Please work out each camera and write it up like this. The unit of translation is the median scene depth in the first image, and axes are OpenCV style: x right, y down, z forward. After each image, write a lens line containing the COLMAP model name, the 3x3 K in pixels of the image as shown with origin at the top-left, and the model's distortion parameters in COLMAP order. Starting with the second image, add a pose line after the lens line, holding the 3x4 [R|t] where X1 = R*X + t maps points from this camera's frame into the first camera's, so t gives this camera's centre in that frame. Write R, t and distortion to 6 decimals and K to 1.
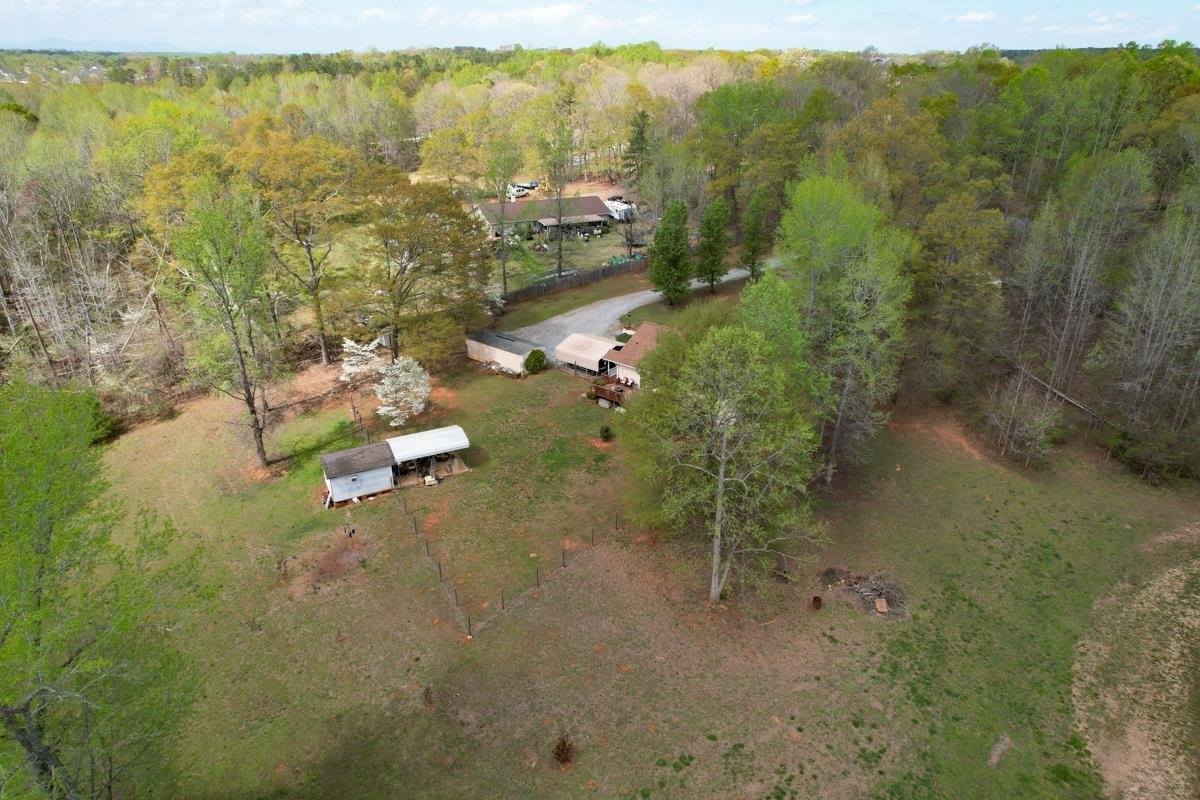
lens RADIAL K [[770.8, 0, 598.0], [0, 770.8, 393.6], [0, 0, 1]] dist [-0.081012, 0.076960]
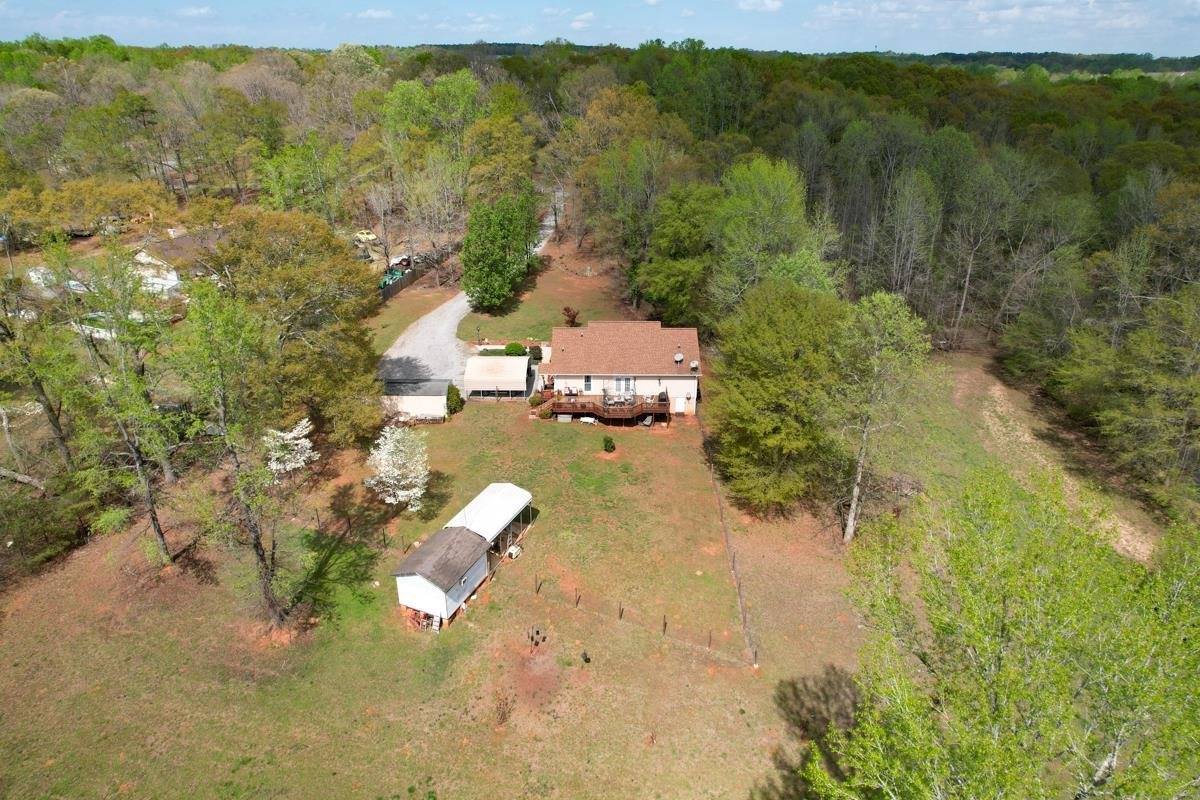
lens RADIAL K [[770.8, 0, 598.0], [0, 770.8, 393.6], [0, 0, 1]] dist [-0.081012, 0.076960]
pose [[0.776774, -0.256962, 0.574972, -0.562207], [0.254021, 0.963250, 0.087312, -0.100718], [-0.576278, 0.078233, 0.813501, 0.229740]]
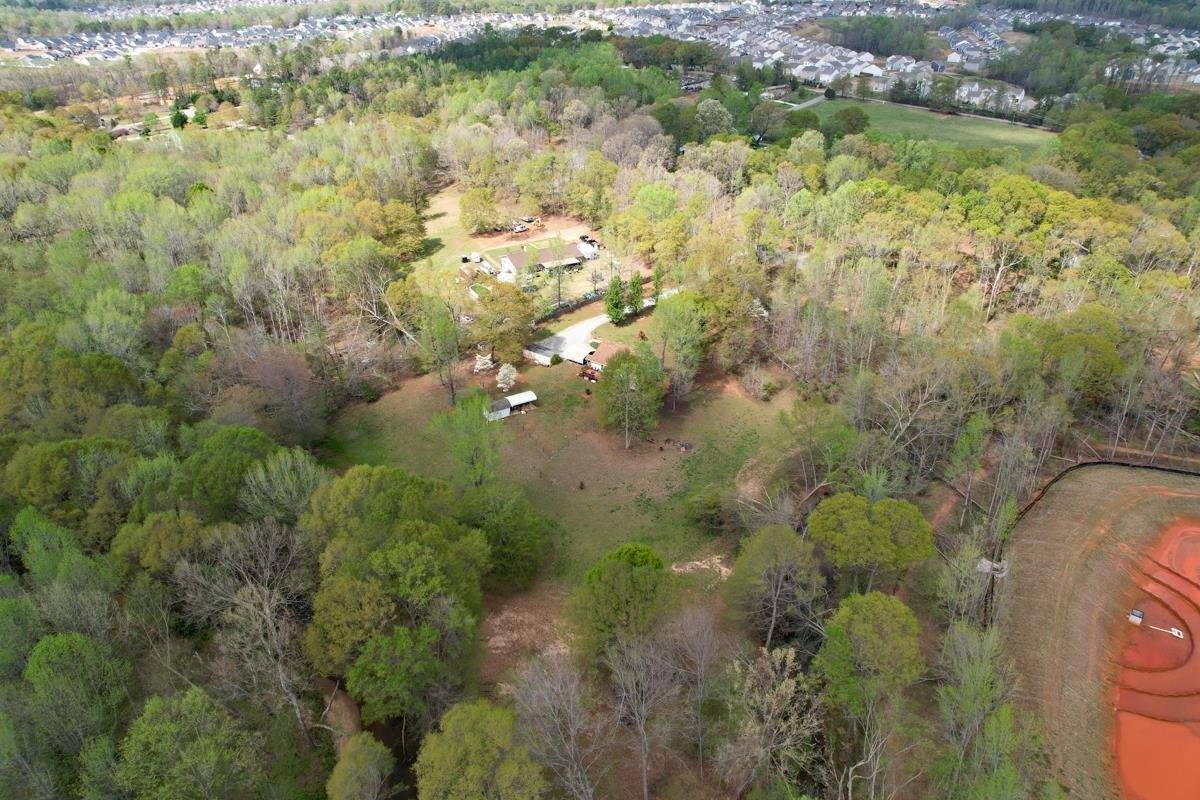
lens RADIAL K [[770.8, 0, 598.0], [0, 770.8, 393.6], [0, 0, 1]] dist [-0.081012, 0.076960]
pose [[0.998639, -0.029023, 0.043337, -0.069872], [0.024867, 0.995303, 0.093556, -0.185827], [-0.045849, -0.092351, 0.994670, -1.585728]]
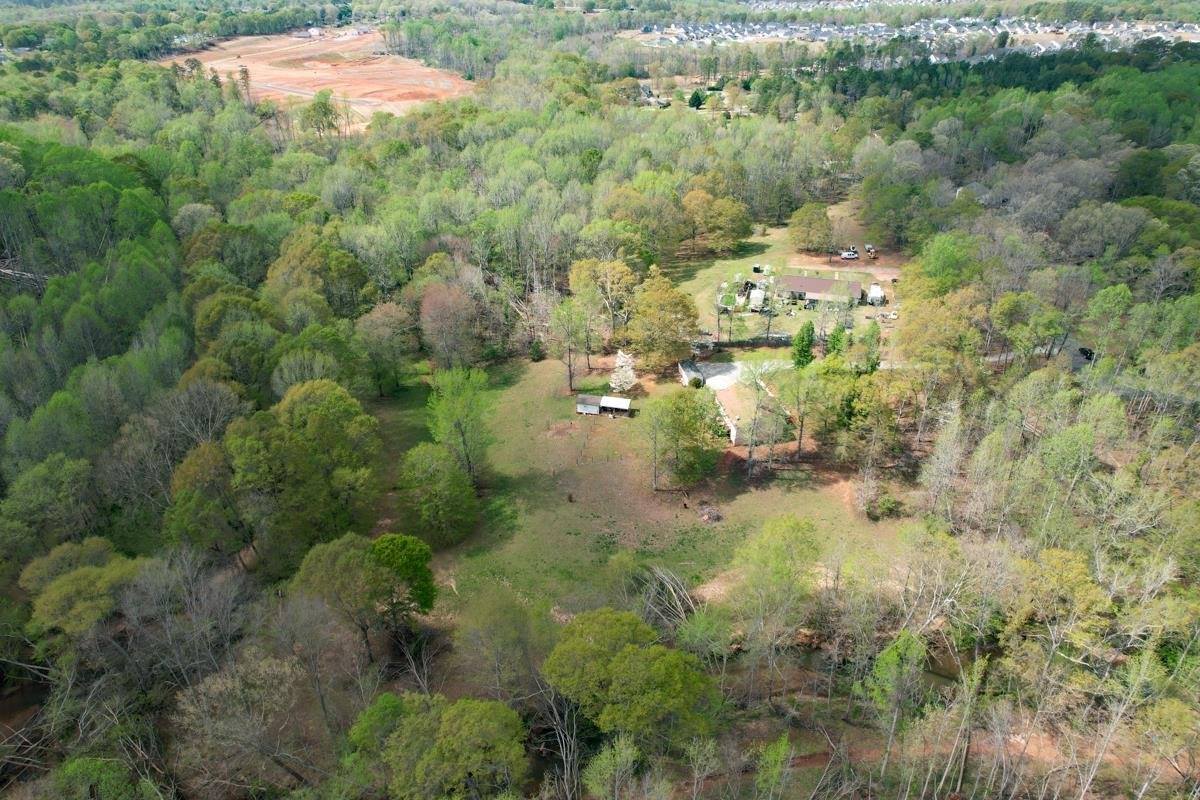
lens RADIAL K [[766.8, 0, 600.0], [0, 766.8, 400.0], [0, 0, 1]] dist [-0.075773, 0.069150]
pose [[0.751348, 0.324604, -0.574550, 1.186030], [-0.264807, 0.945788, 0.188050, -0.404562], [0.604444, 0.010854, 0.796574, -1.066856]]
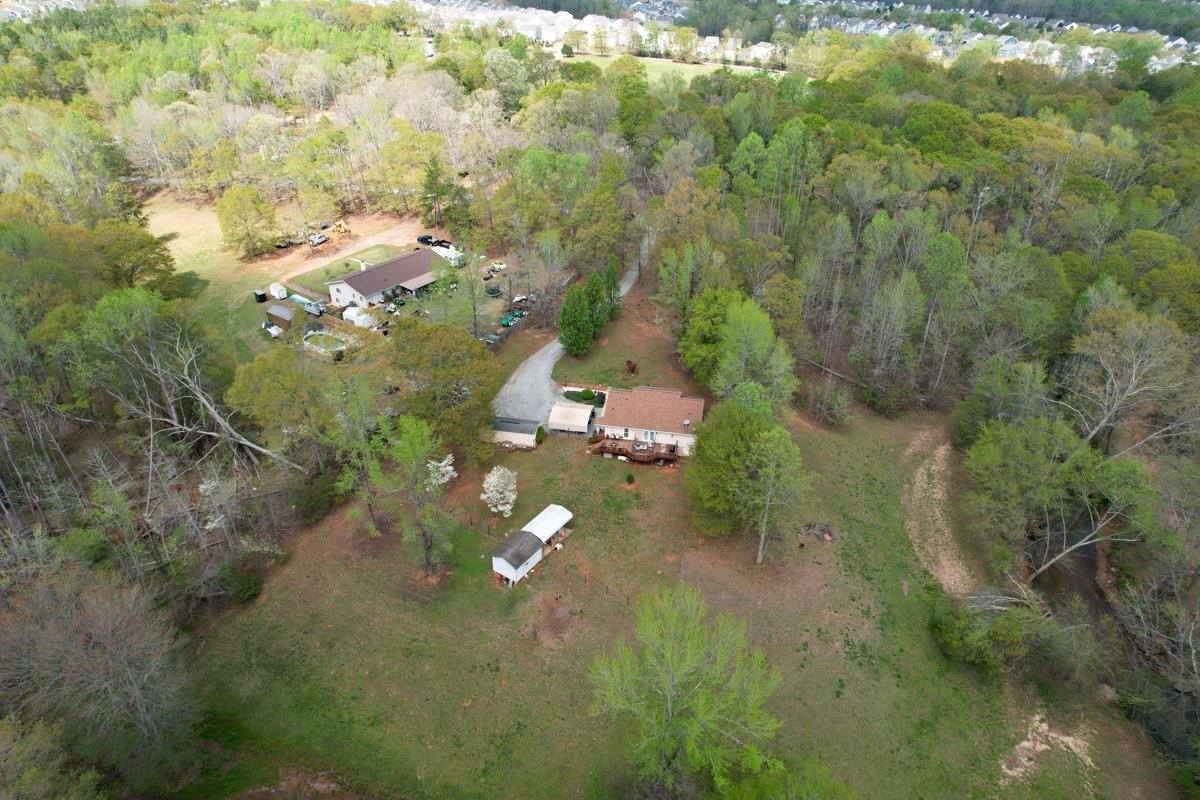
lens RADIAL K [[766.8, 0, 600.0], [0, 766.8, 400.0], [0, 0, 1]] dist [-0.075773, 0.069150]
pose [[0.879205, -0.238951, 0.412192, -0.666097], [0.188341, 0.968983, 0.159997, -0.374215], [-0.437638, -0.063038, 0.896939, -0.353198]]
